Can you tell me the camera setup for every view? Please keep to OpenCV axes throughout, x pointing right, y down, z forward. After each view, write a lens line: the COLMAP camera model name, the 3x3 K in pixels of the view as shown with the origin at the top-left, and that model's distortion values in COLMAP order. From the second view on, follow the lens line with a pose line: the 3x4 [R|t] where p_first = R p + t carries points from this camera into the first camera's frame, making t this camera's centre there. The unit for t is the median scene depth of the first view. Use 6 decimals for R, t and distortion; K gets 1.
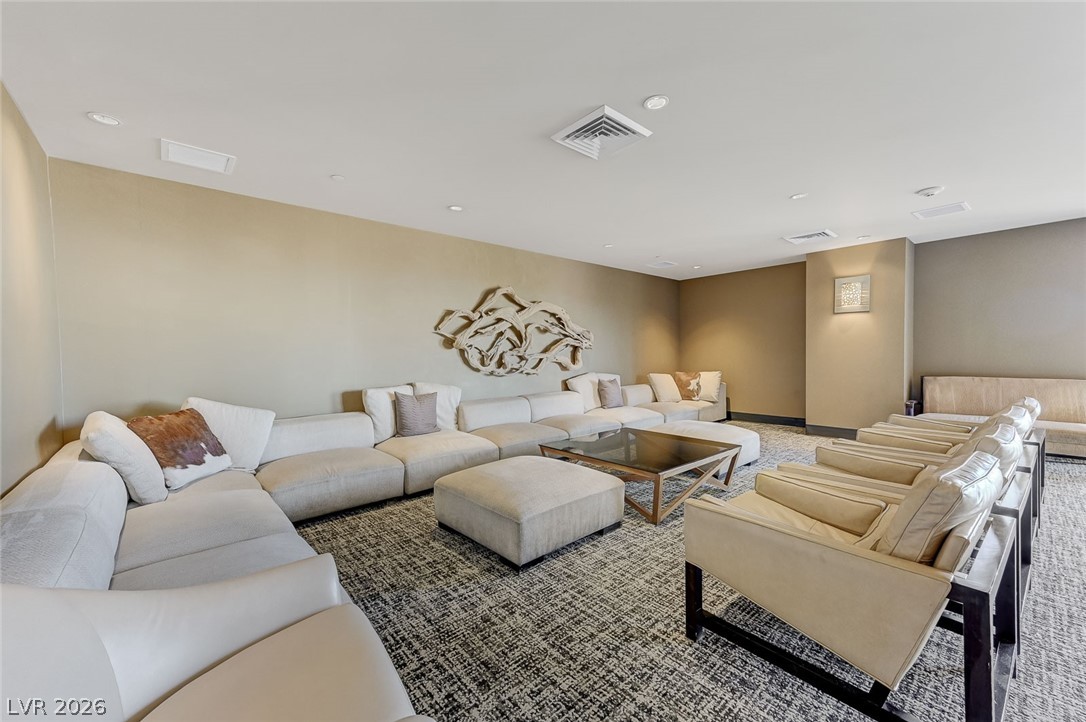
lens RADIAL K [[425.5, 0, 544.1], [0, 425.5, 356.6], [0, 0, 1]] dist [0.023840, 0.000175]
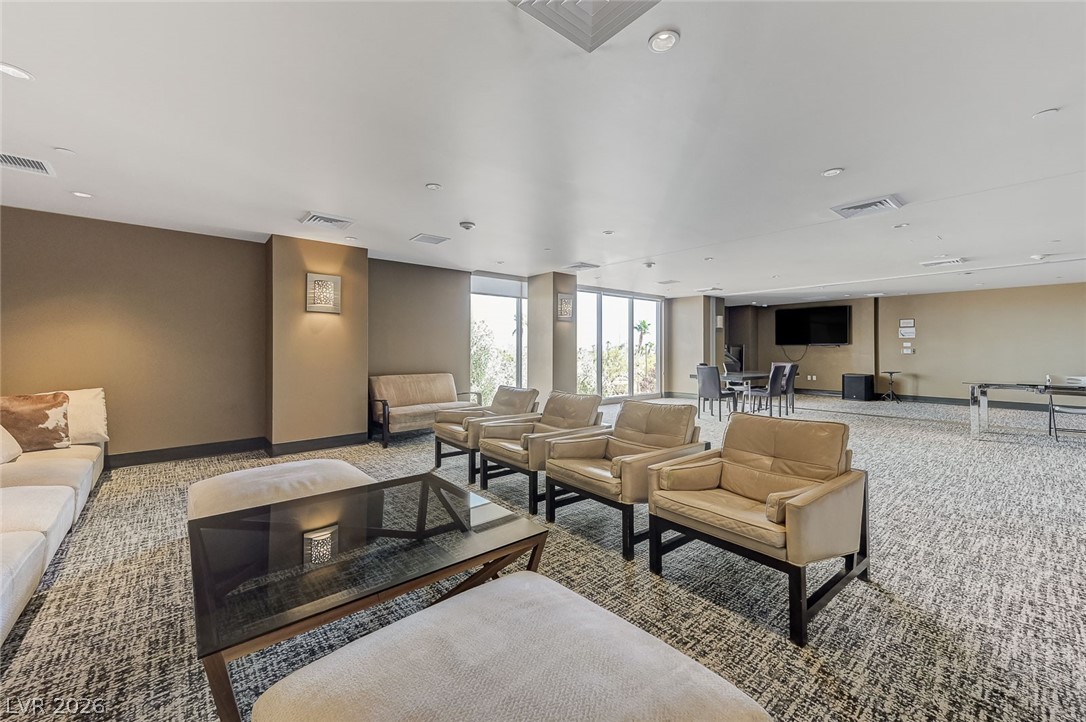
lens RADIAL K [[425.5, 0, 543.5], [0, 425.5, 353.1], [0, 0, 1]] dist [0.023840, 0.000175]
pose [[0.015065, 0.000336, 0.999886, -0.211144], [0.008101, 0.999967, -0.000458, -0.009028], [-0.999854, 0.008107, 0.015061, 0.494803]]
